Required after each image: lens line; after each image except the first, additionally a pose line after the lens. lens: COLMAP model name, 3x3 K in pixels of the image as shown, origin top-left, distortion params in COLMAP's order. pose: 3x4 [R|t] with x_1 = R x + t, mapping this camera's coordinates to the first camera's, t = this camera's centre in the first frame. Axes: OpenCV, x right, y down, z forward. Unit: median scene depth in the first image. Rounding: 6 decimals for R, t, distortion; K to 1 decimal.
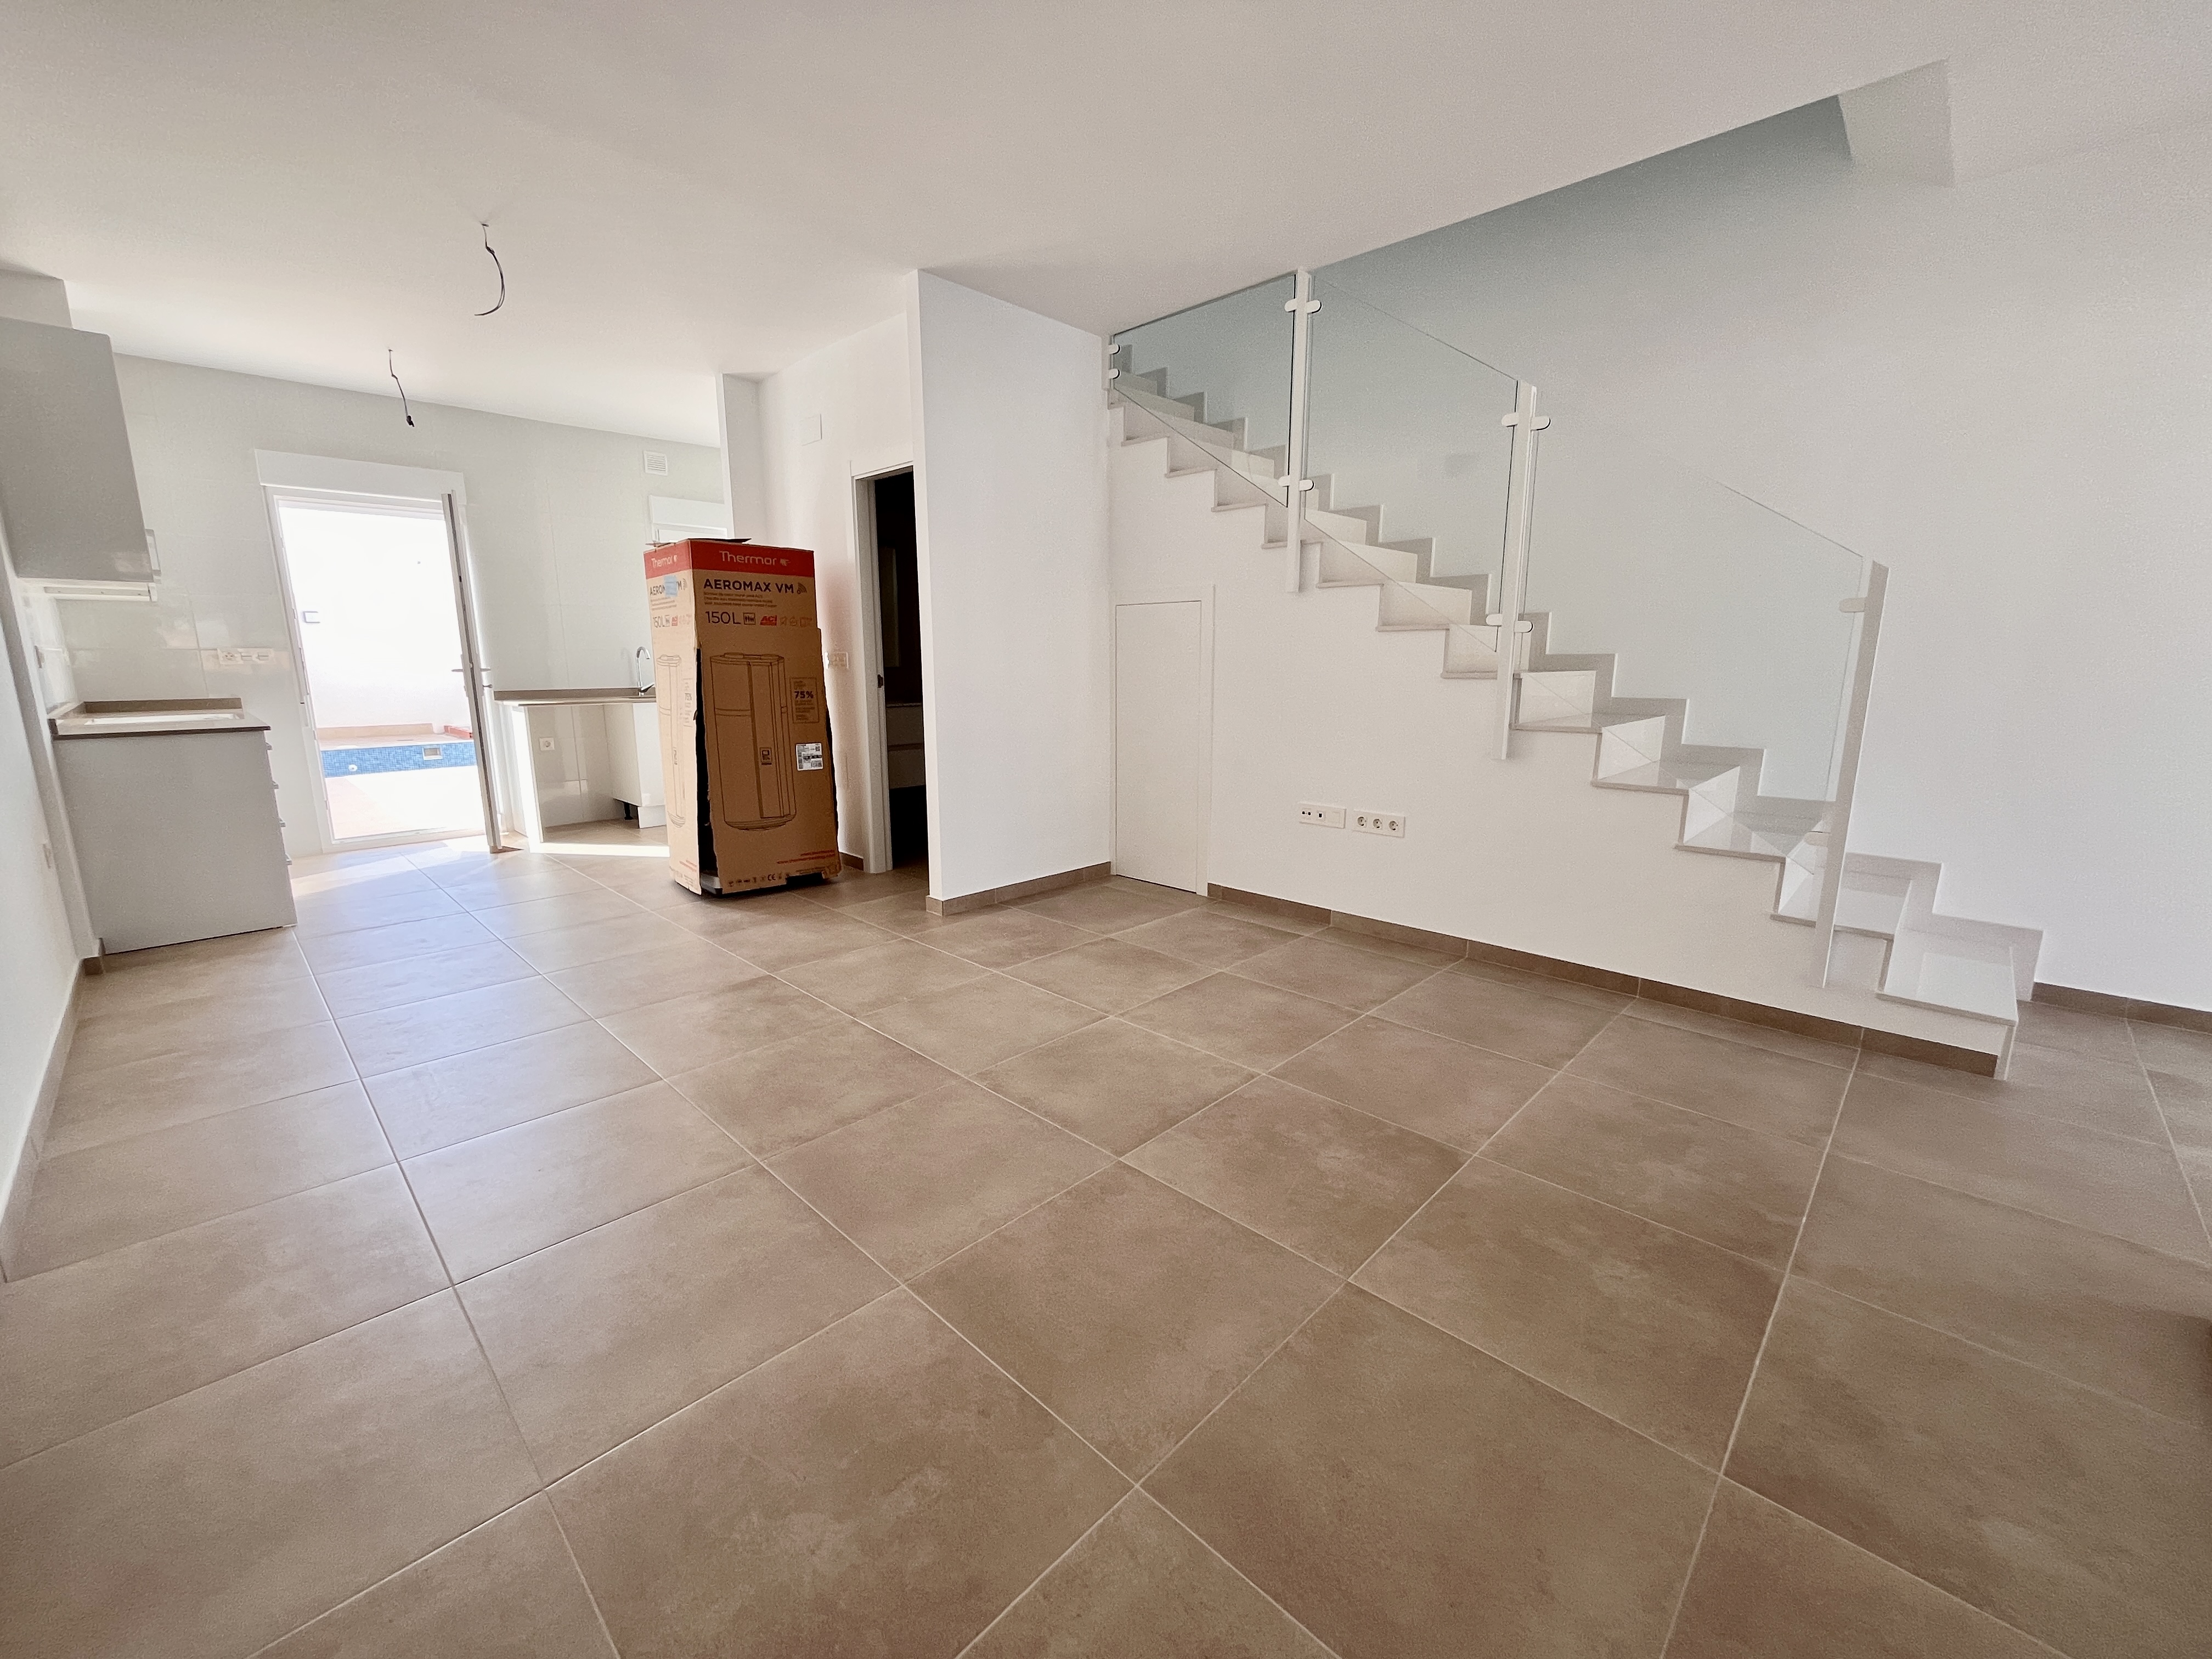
lens RADIAL K [[891.8, 0, 1103.3], [0, 891.8, 824.6], [0, 0, 1]] dist [-0.002274, -0.000213]
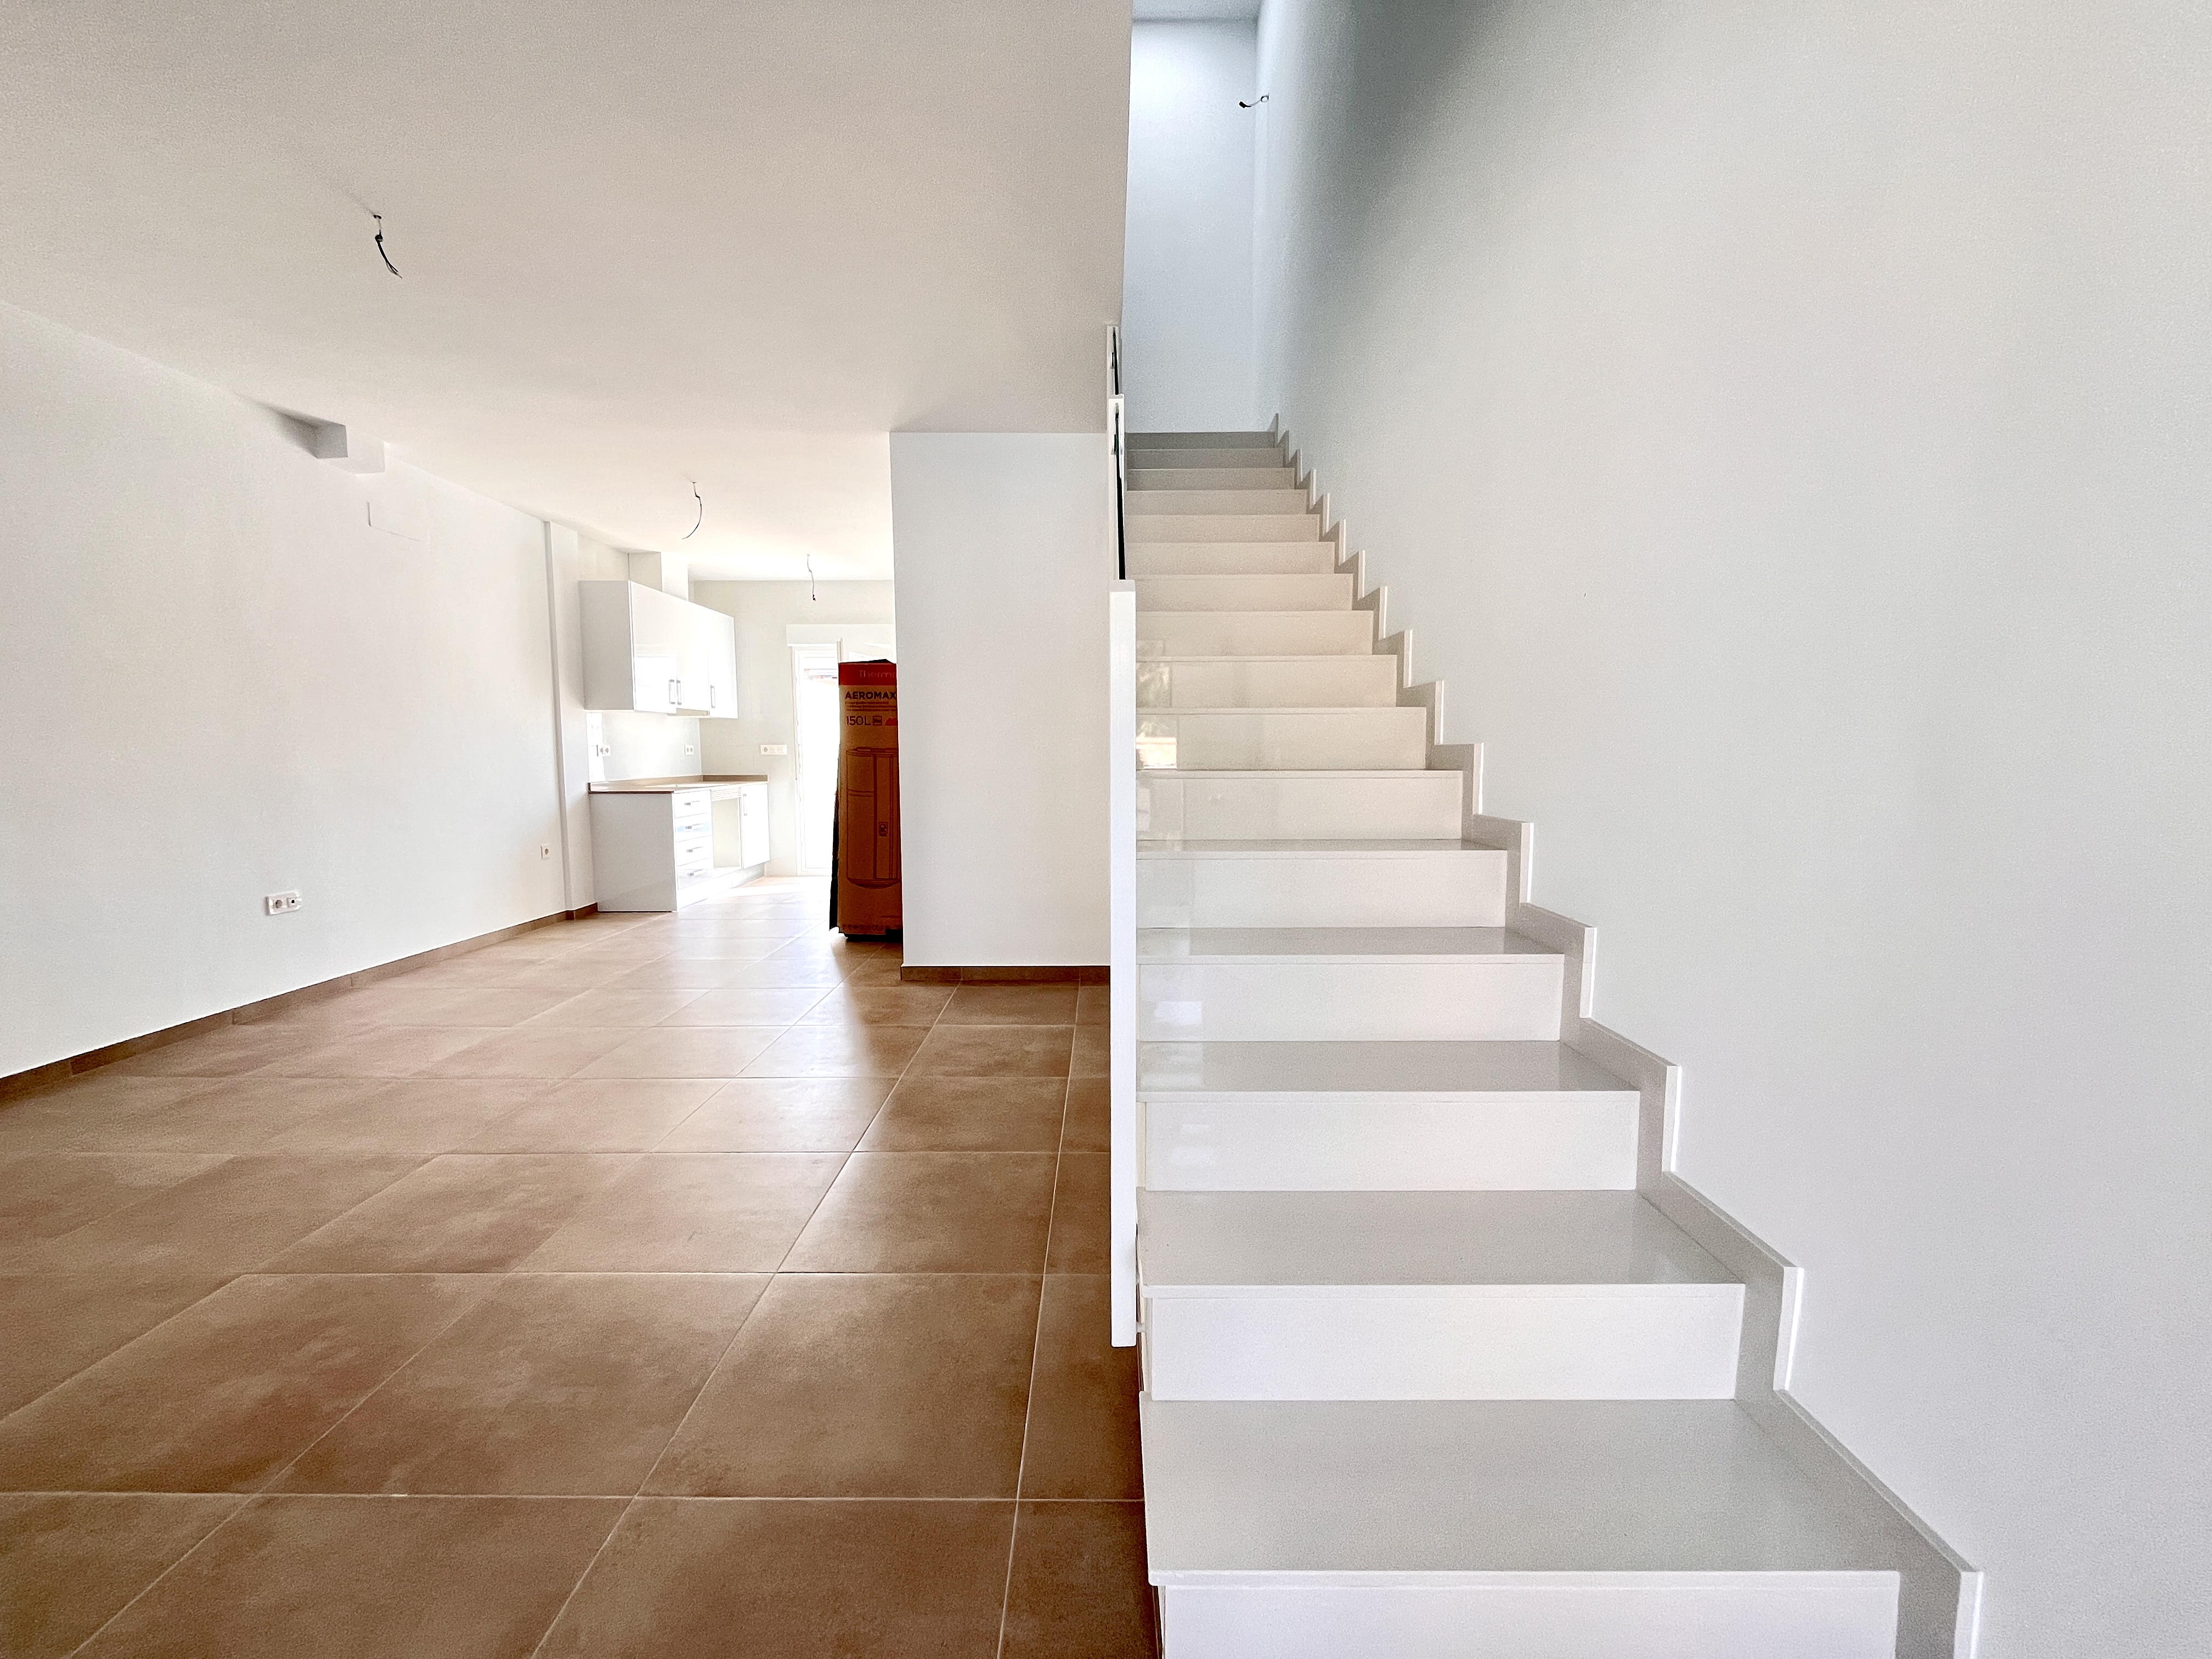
lens RADIAL K [[892.9, 0, 1111.0], [0, 892.9, 826.4], [0, 0, 1]] dist [-0.008560, -0.000583]
pose [[0.697988, 0.060412, -0.713557, 0.888378], [-0.130927, 0.990405, -0.044220, -0.081566], [0.704039, 0.124288, 0.699201, 0.435783]]
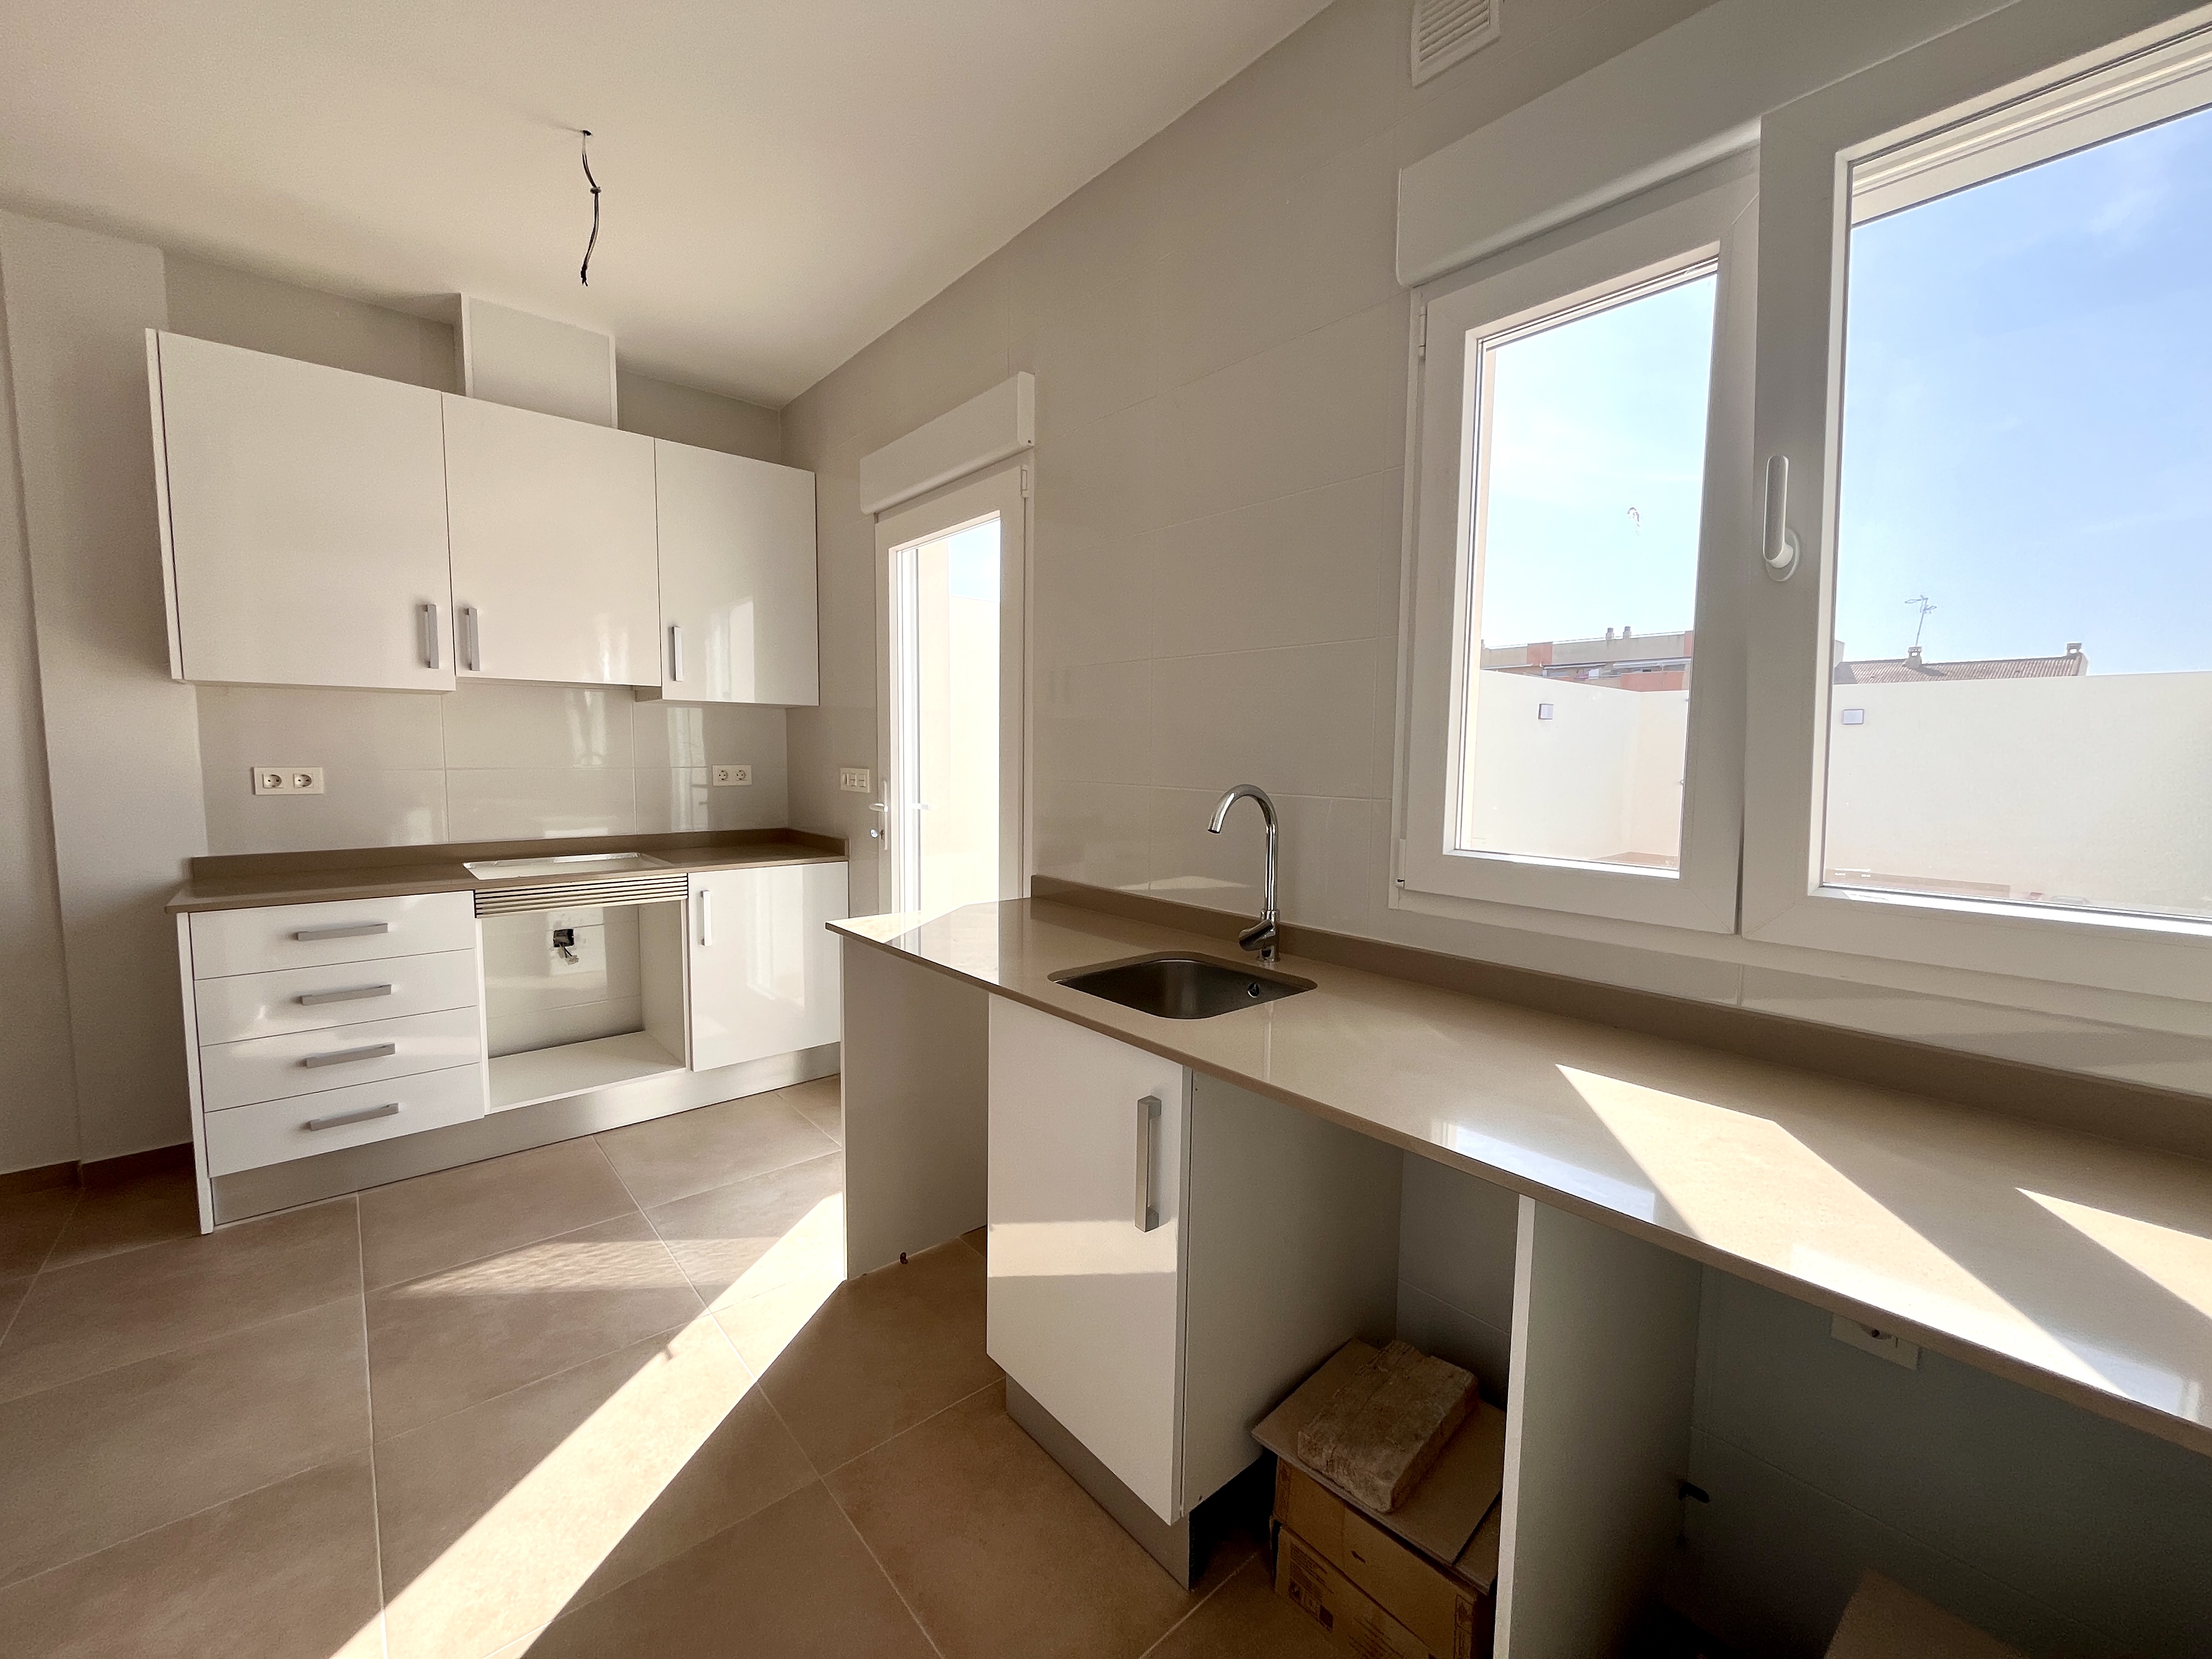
lens RADIAL K [[892.9, 0, 1111.0], [0, 892.9, 826.4], [0, 0, 1]] dist [-0.008560, -0.000583]
pose [[-0.086188, 0.085985, -0.992561, -0.445561], [-0.197356, 0.975052, 0.101605, -0.356879], [0.976536, 0.204645, -0.067068, 1.698802]]
